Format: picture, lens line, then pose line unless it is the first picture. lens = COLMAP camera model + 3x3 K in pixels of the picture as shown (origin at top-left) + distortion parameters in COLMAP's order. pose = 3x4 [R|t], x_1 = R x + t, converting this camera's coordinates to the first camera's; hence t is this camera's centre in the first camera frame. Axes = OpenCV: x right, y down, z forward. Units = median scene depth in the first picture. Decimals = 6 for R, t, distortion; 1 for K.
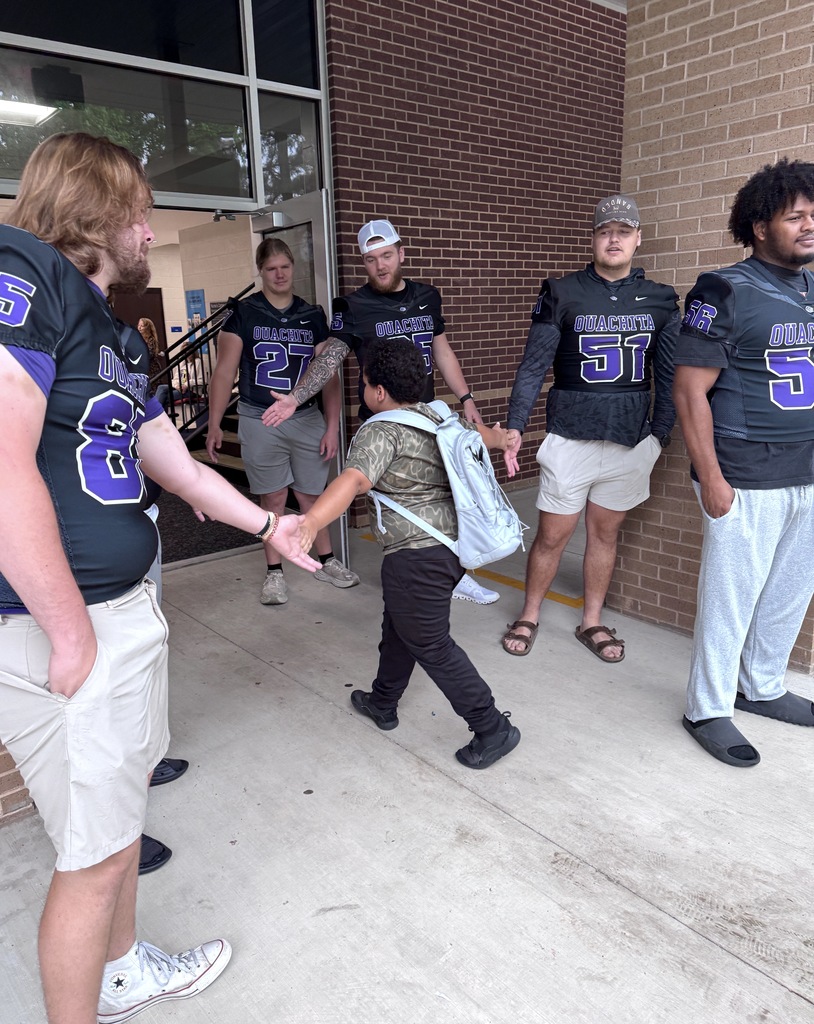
lens RADIAL K [[782.0, 0, 407.0], [0, 782.0, 512.0], [0, 0, 1]] dist [0.021822, -0.025778]
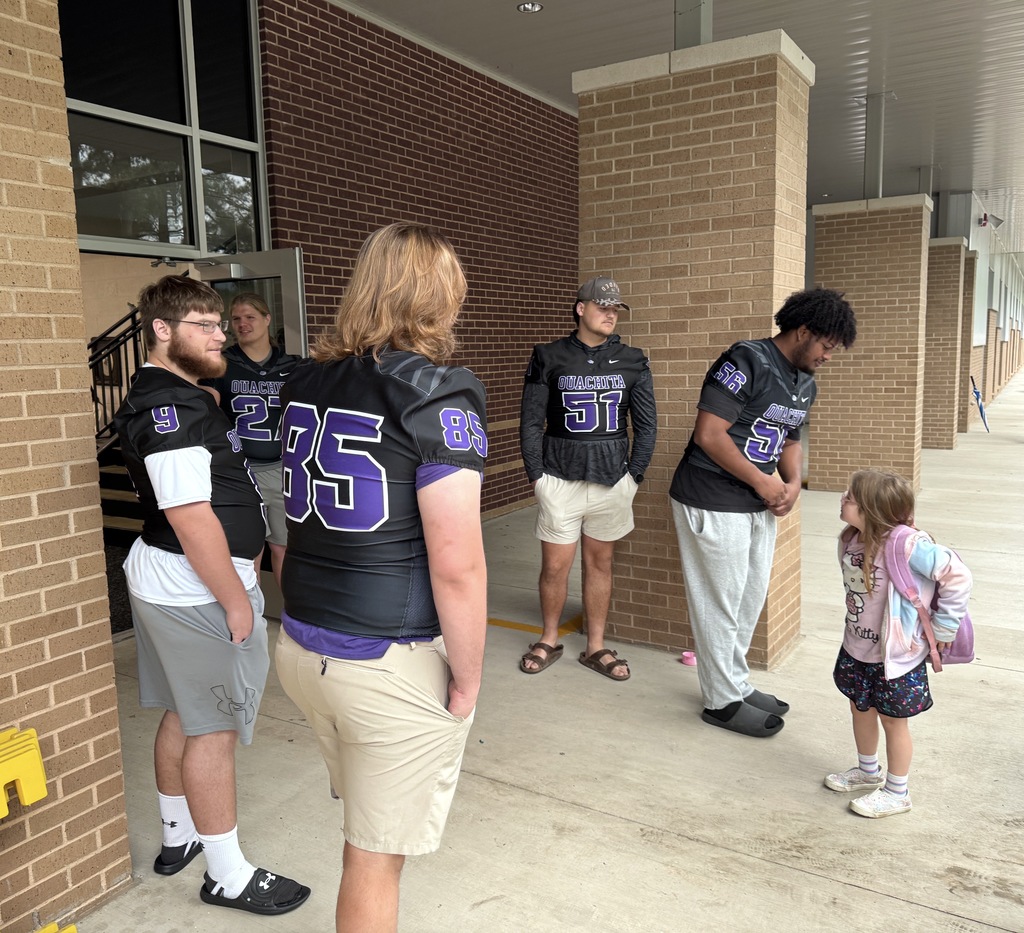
lens RADIAL K [[885.1, 0, 512.0], [0, 885.1, 466.5], [0, 0, 1]] dist [0.116890, -0.208333]
pose [[0.944690, -0.030245, 0.326566, -0.259438], [0.067264, 0.992439, -0.102667, 0.011129], [-0.320992, 0.118955, 0.939582, -0.170124]]
